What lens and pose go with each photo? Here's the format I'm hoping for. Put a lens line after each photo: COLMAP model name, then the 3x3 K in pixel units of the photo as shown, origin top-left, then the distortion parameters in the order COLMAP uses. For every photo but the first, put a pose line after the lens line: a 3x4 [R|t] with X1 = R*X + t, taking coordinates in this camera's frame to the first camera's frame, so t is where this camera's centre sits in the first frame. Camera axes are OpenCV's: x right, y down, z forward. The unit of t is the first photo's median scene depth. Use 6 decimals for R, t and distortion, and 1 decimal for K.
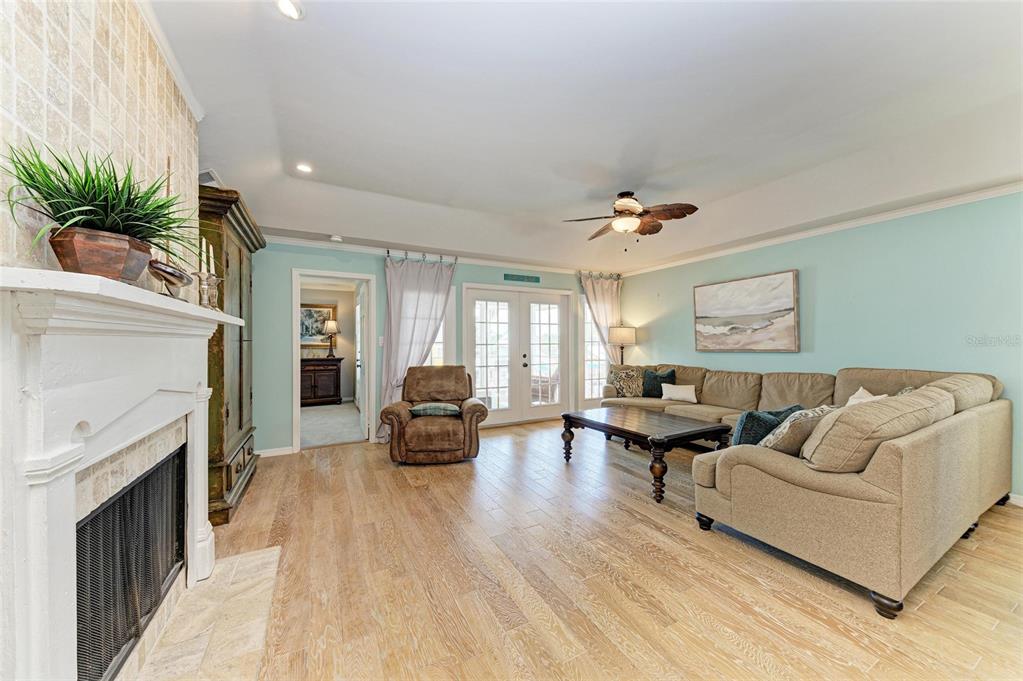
lens RADIAL K [[364.1, 0, 511.5], [0, 364.1, 340.5], [0, 0, 1]] dist [0.000319, -0.000007]
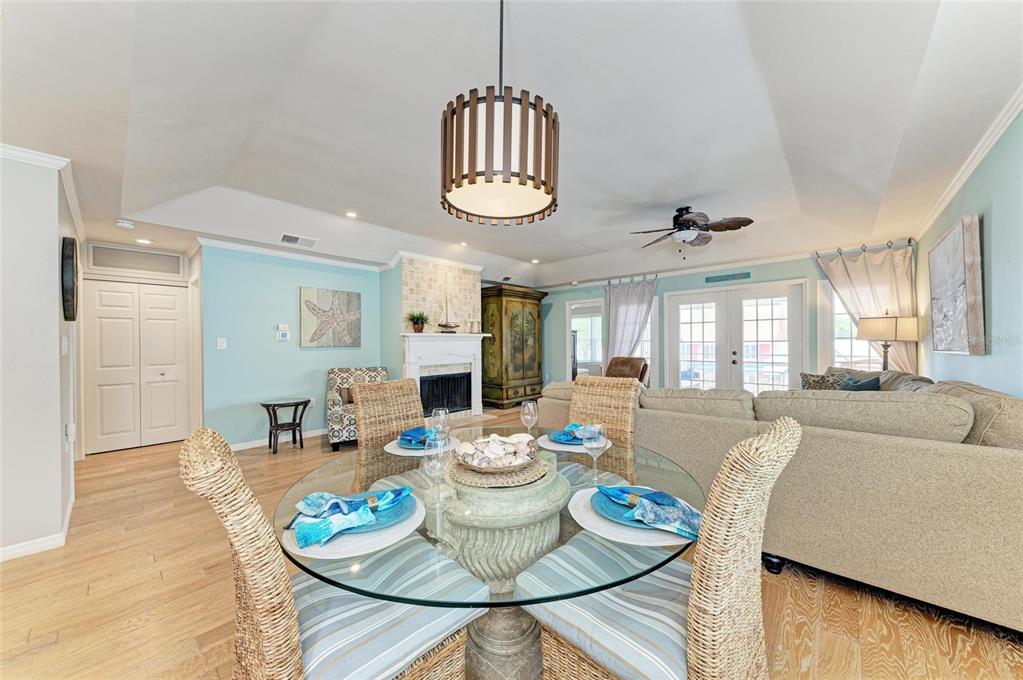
lens RADIAL K [[364.1, 0, 511.5], [0, 364.1, 340.0], [0, 0, 1]] dist [0.000319, -0.000007]
pose [[0.339640, -0.002457, -0.940552, 0.797670], [0.016495, 0.999858, 0.003344, -0.007908], [0.940411, -0.016650, 0.339633, 0.072438]]
